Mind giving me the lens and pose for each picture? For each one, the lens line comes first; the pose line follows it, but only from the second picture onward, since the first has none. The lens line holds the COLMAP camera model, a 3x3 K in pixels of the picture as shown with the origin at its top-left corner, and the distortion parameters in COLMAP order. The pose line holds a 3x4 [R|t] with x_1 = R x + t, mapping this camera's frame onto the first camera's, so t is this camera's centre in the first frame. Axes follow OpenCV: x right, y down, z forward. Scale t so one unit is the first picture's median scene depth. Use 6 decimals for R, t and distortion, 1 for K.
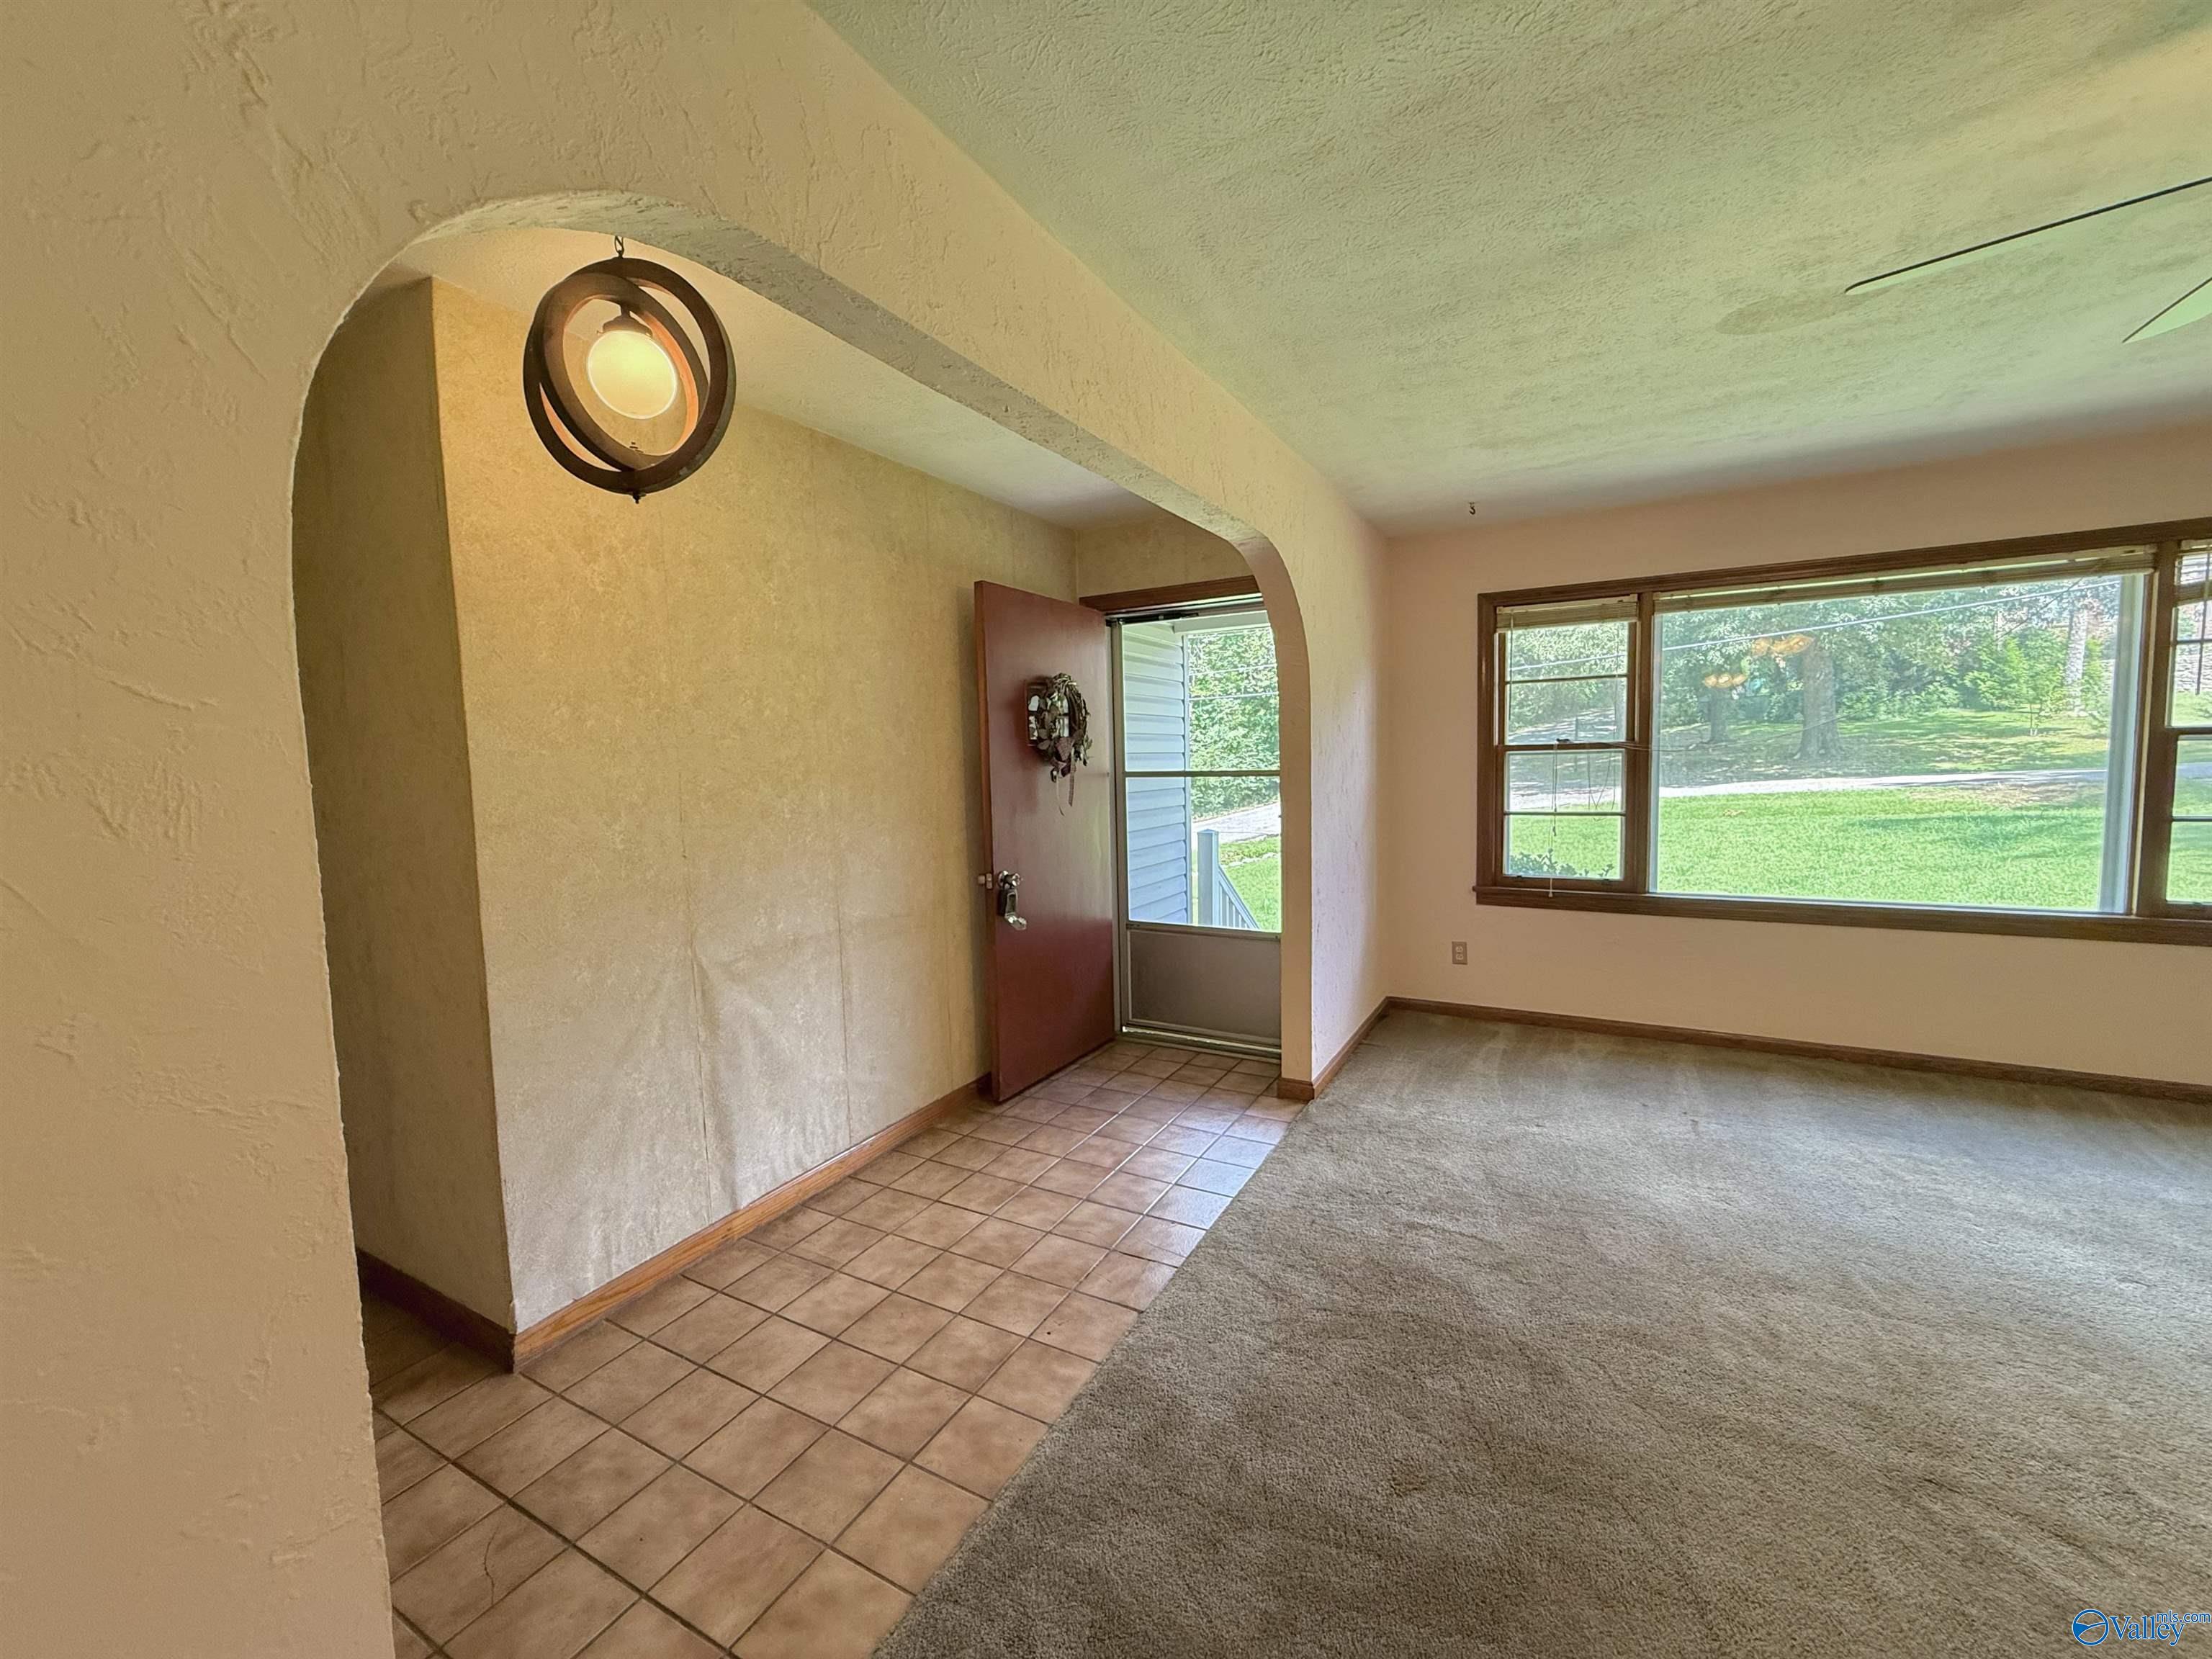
lens RADIAL K [[890.6, 0, 1097.3], [0, 890.6, 831.4], [0, 0, 1]] dist [-0.001562, -0.000193]
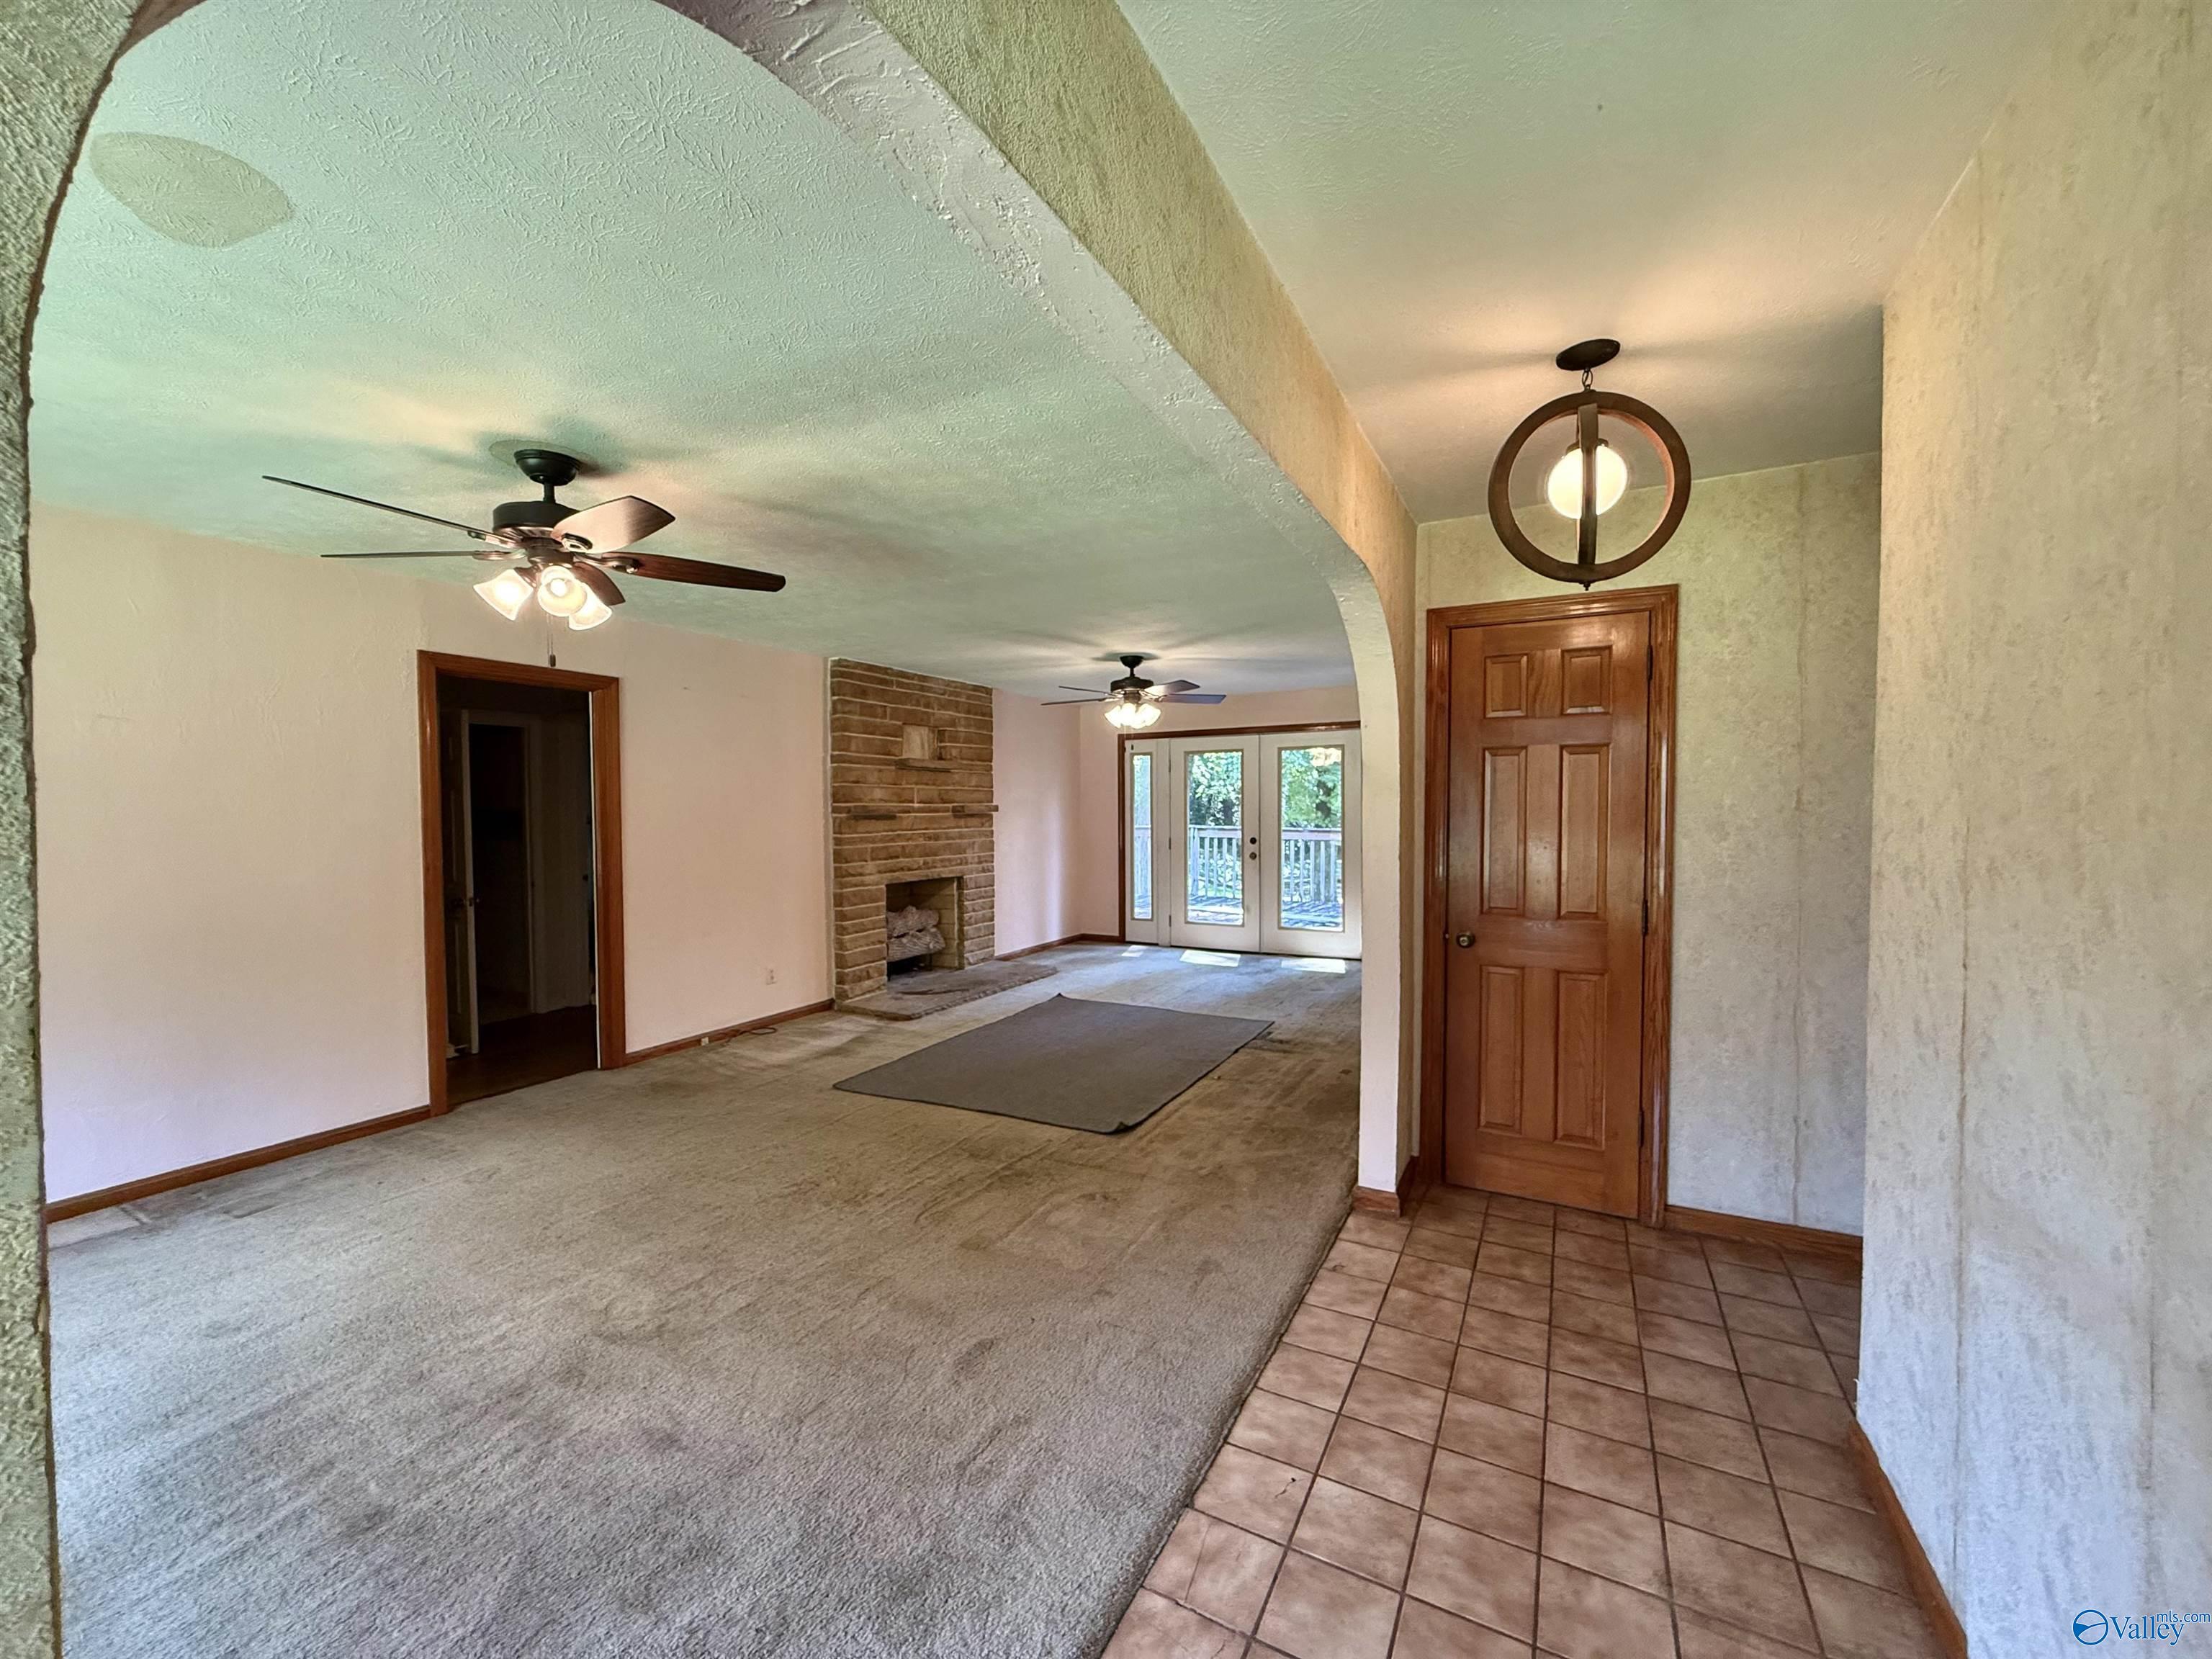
lens RADIAL K [[890.6, 0, 1097.3], [0, 890.6, 831.4], [0, 0, 1]] dist [-0.001562, -0.000193]
pose [[-0.999381, 0.031192, -0.016249, 0.072038], [0.029246, 0.993643, 0.108712, -0.088681], [0.019537, 0.108170, -0.993940, 0.983926]]
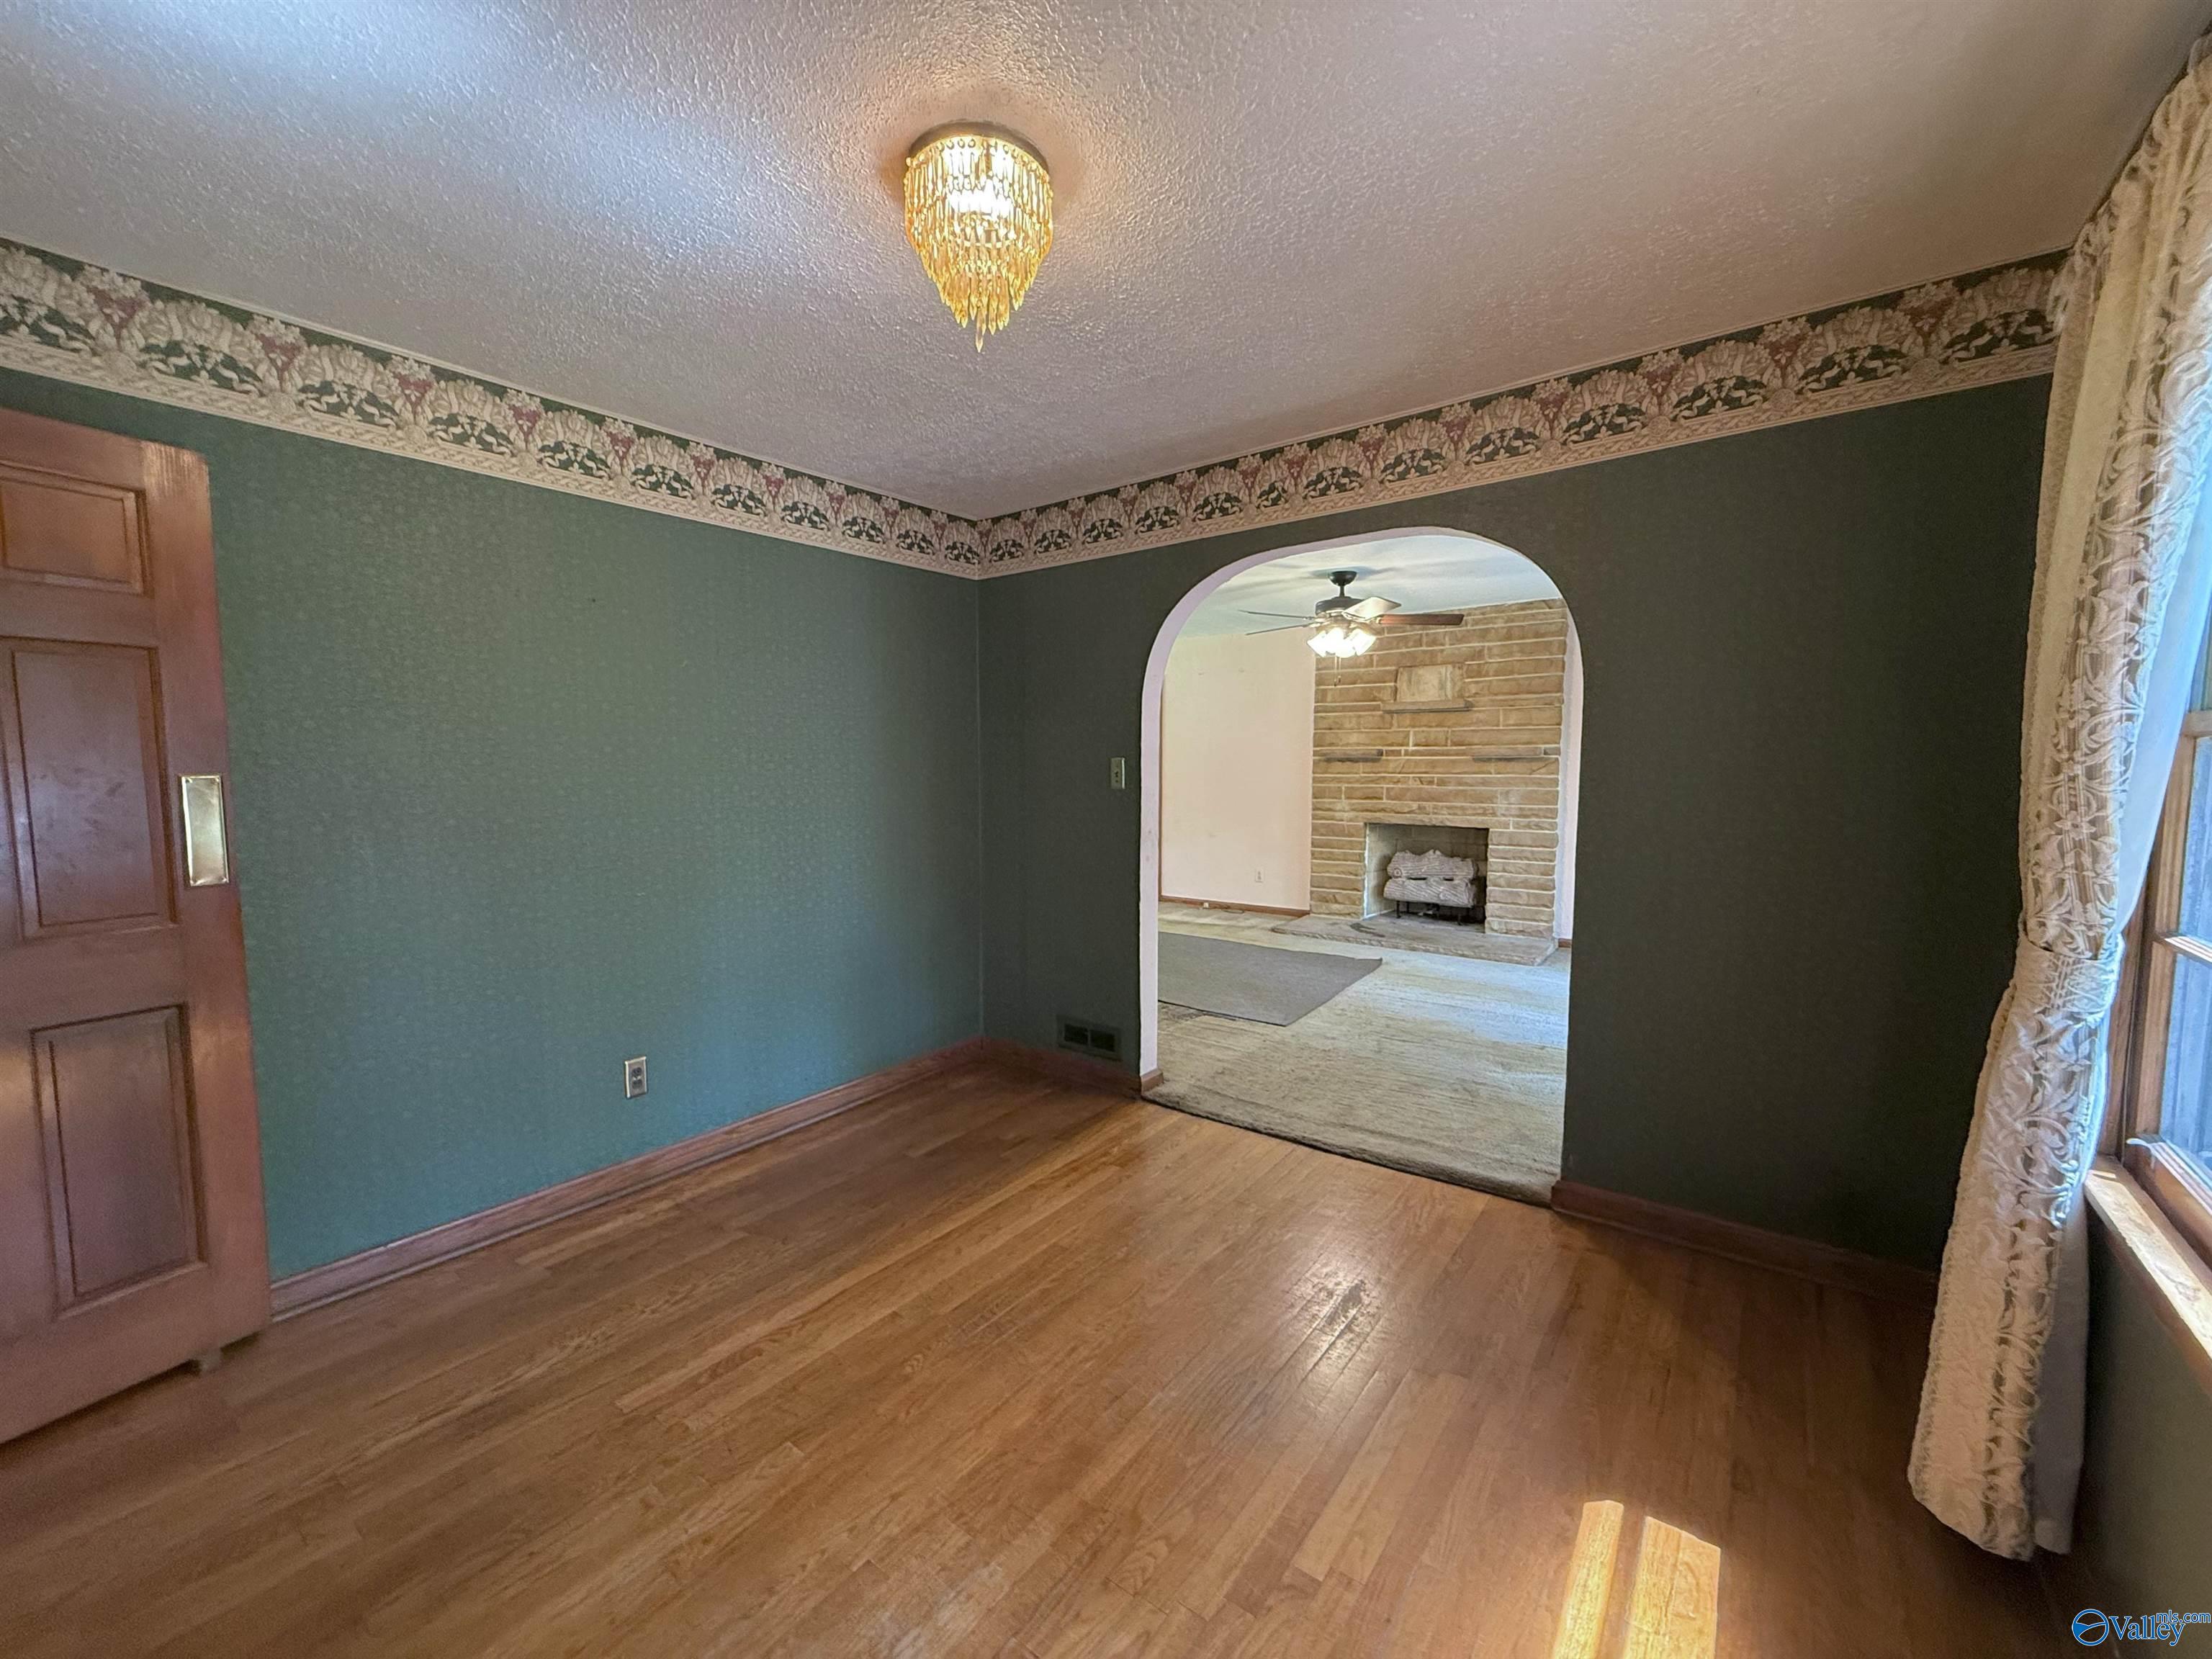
lens RADIAL K [[890.6, 0, 1097.3], [0, 890.6, 831.4], [0, 0, 1]] dist [-0.001562, -0.000193]
pose [[0.147785, -0.053534, 0.987570, -1.459831], [0.079493, 0.995946, 0.042093, 0.084732], [-0.985820, 0.072284, 0.151442, -0.458945]]
